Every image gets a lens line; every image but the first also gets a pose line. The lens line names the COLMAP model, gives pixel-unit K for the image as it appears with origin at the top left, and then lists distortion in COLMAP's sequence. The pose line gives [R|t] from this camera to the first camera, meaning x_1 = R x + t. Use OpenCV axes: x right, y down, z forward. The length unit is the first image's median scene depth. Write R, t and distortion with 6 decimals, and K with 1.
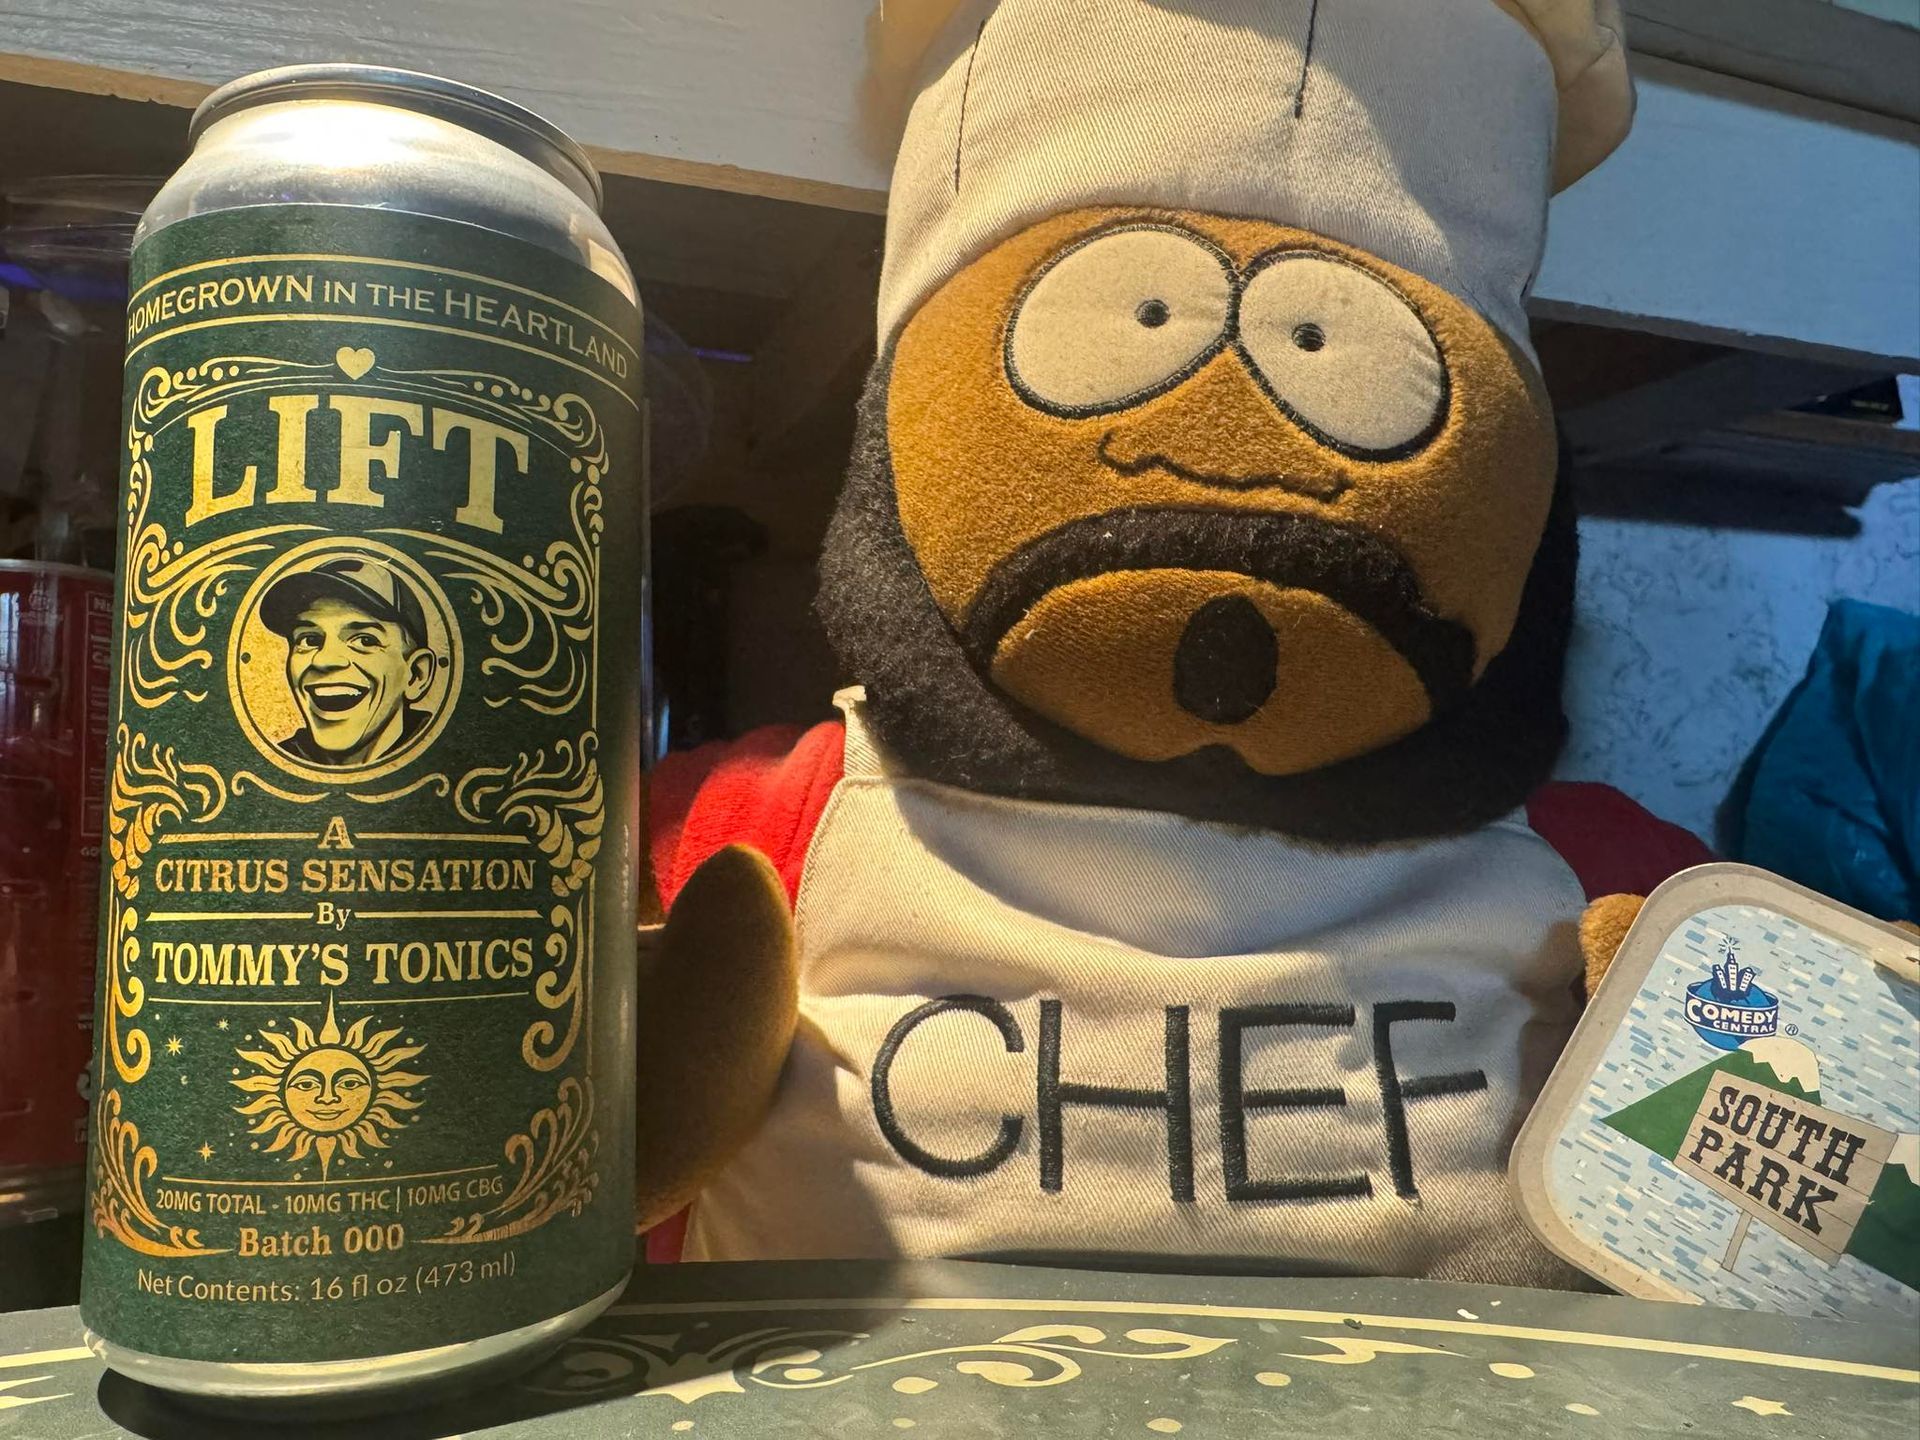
lens RADIAL K [[1375.2, 0, 879.5], [0, 1375.2, 715.4], [0, 0, 1]] dist [0.000171, -0.010088]
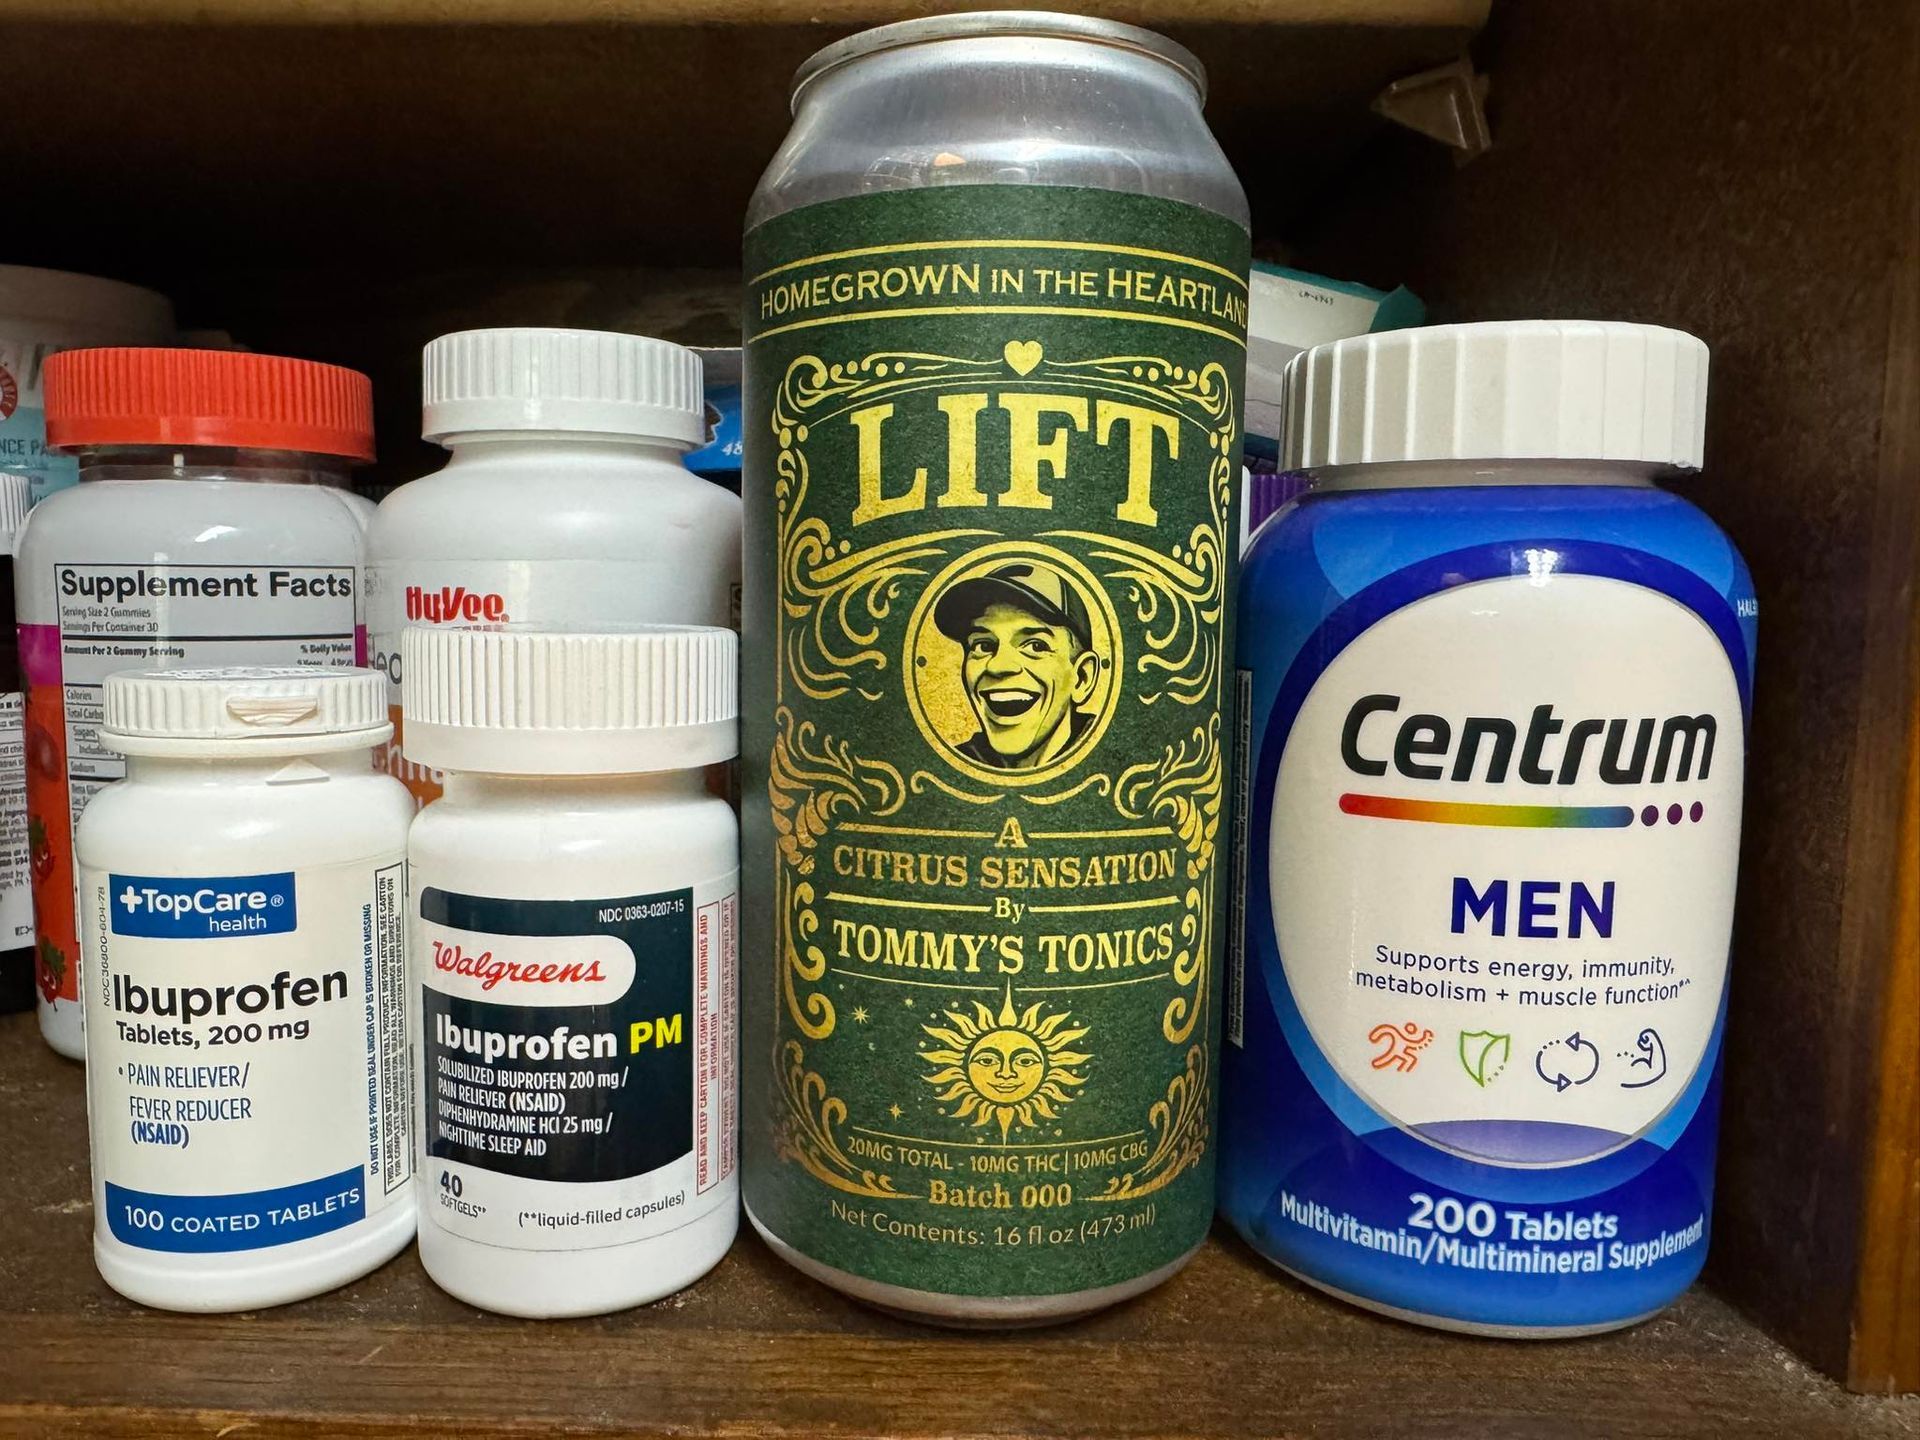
lens RADIAL K [[1375.2, 0, 856.3], [0, 1375.2, 721.9], [0, 0, 1]] dist [0.000171, -0.010088]
pose [[0.984233, 0.031771, -0.174002, -0.322410], [0.003493, 0.980053, 0.198708, -0.198725], [0.176844, -0.196183, 0.964489, -0.010193]]
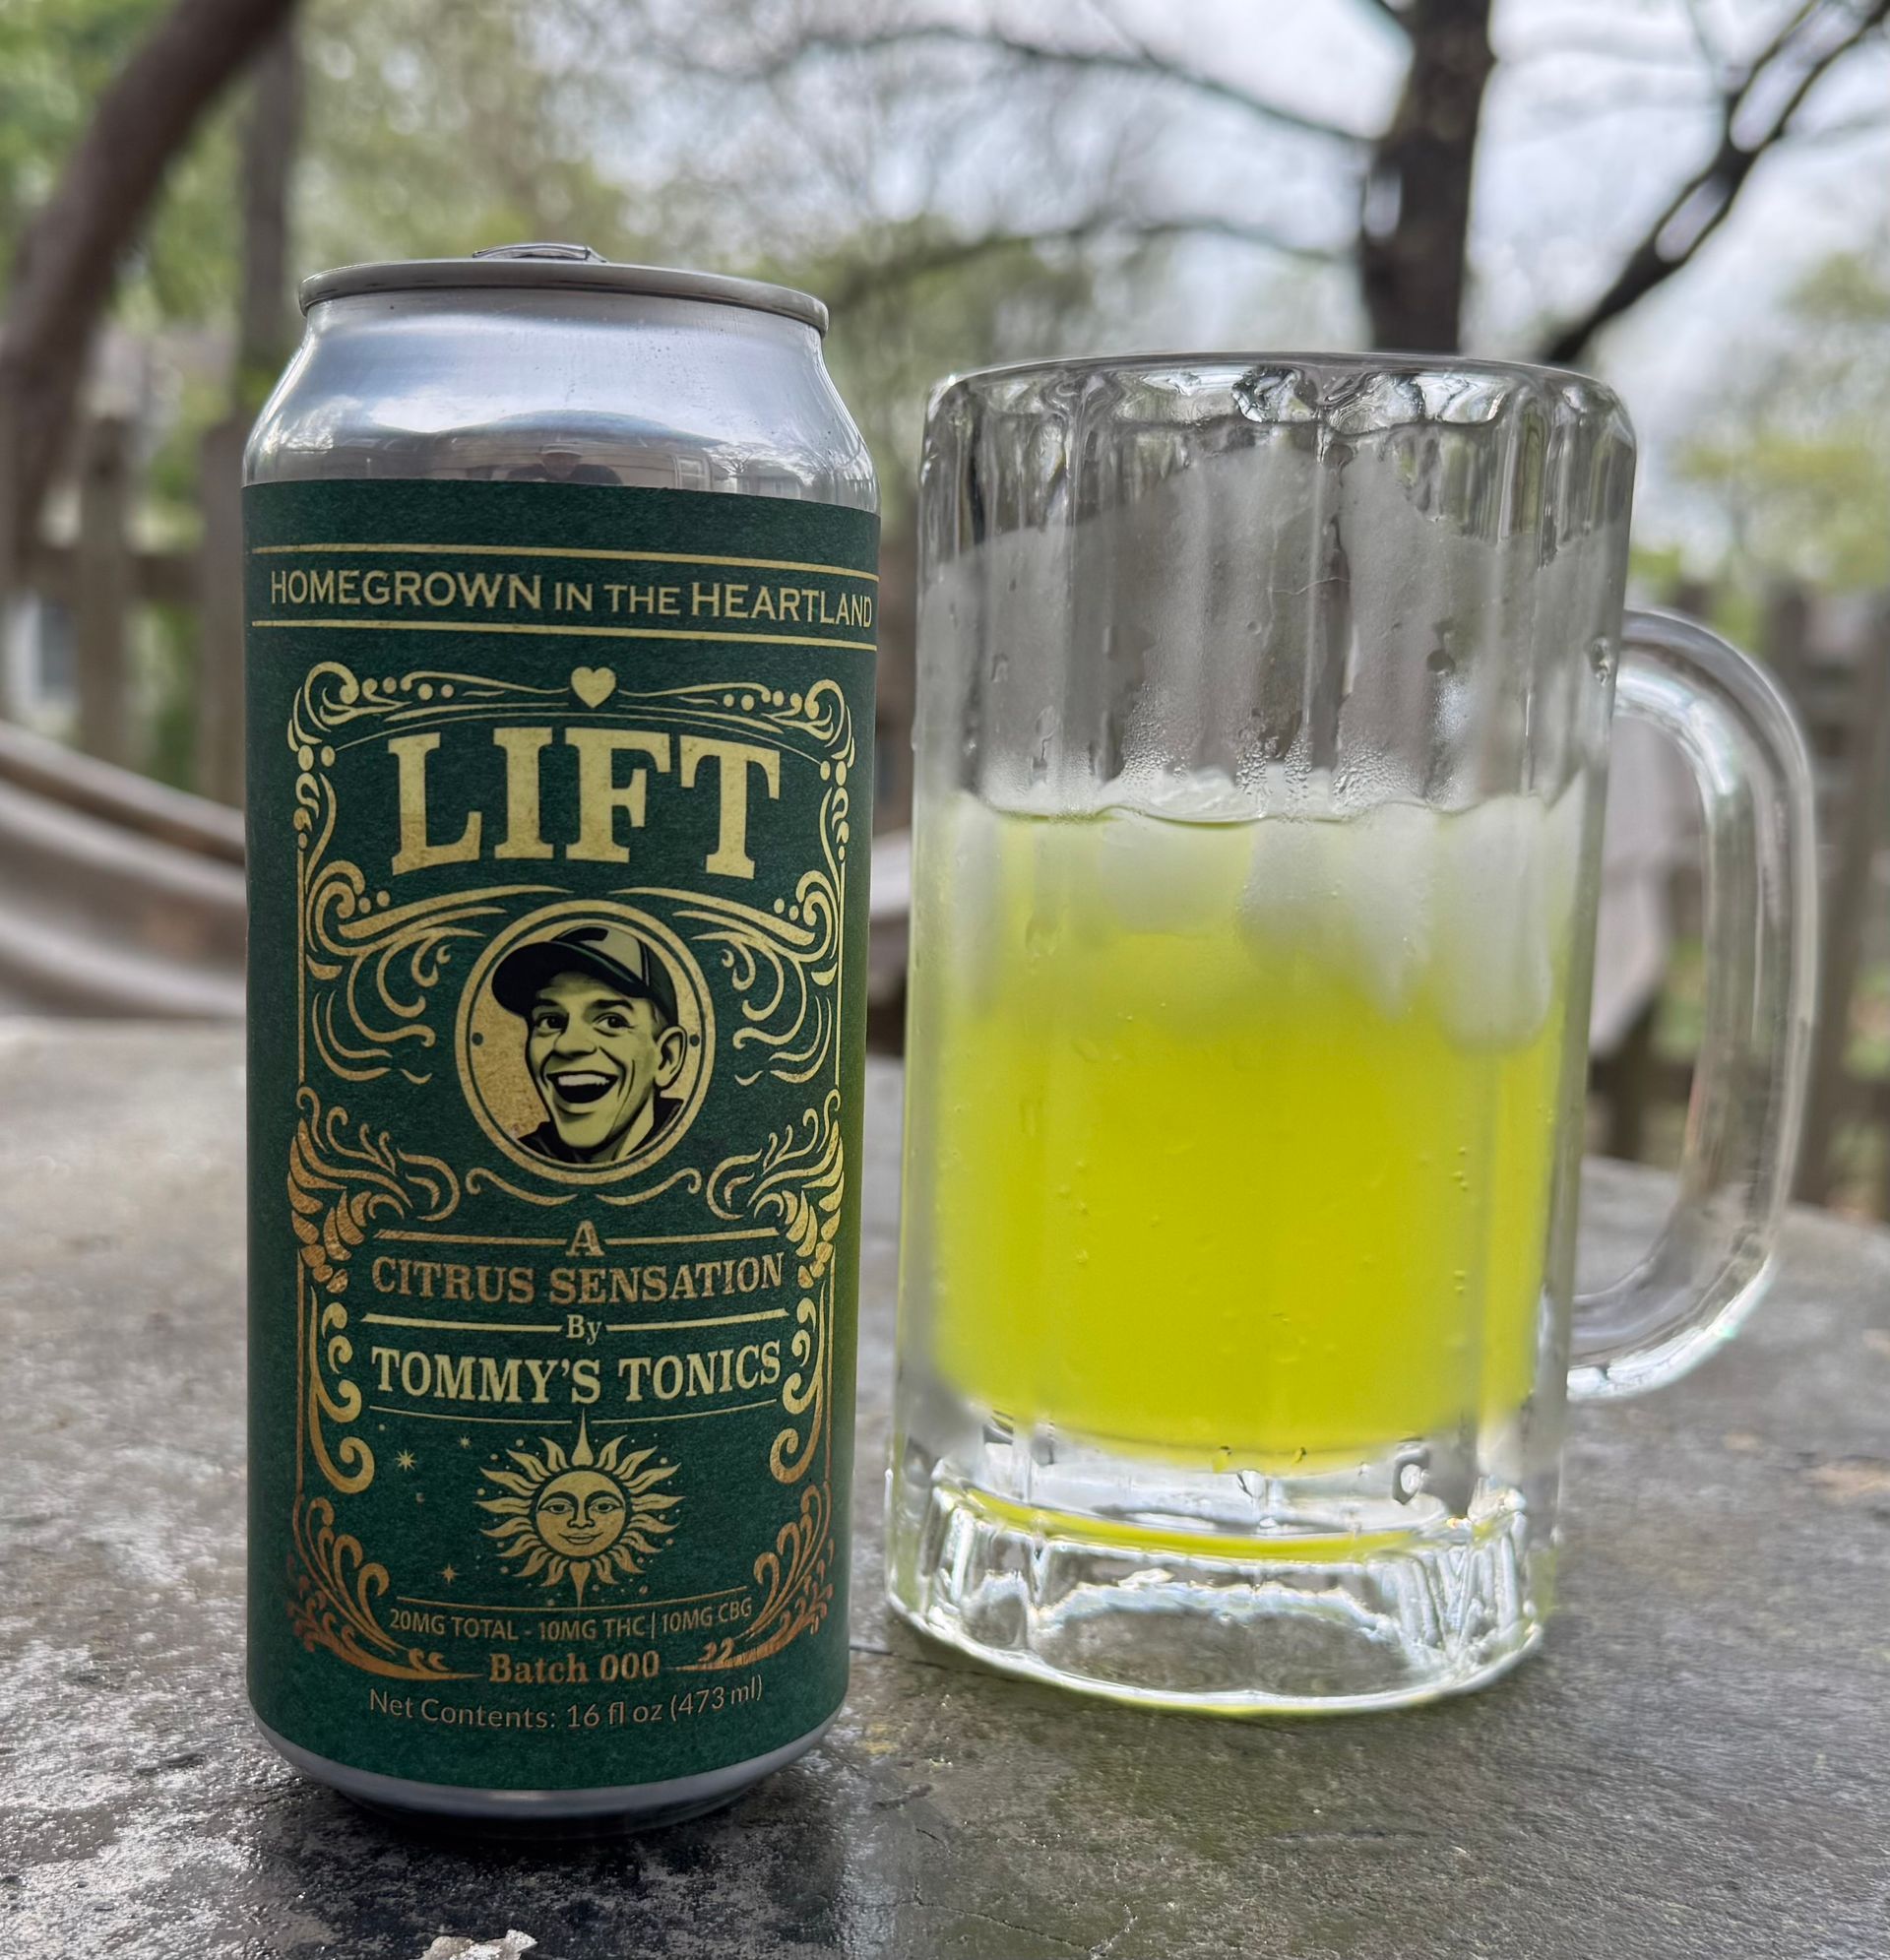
lens RADIAL K [[2687.6, 0, 822.1], [0, 2687.6, 1092.7], [0, 0, 1]] dist [0.133702, 0.000000]
pose [[0.999458, 0.030796, -0.011647, -0.217861], [-0.027140, 0.970859, 0.238109, -0.412959], [0.018640, -0.237663, 0.971169, -0.647144]]
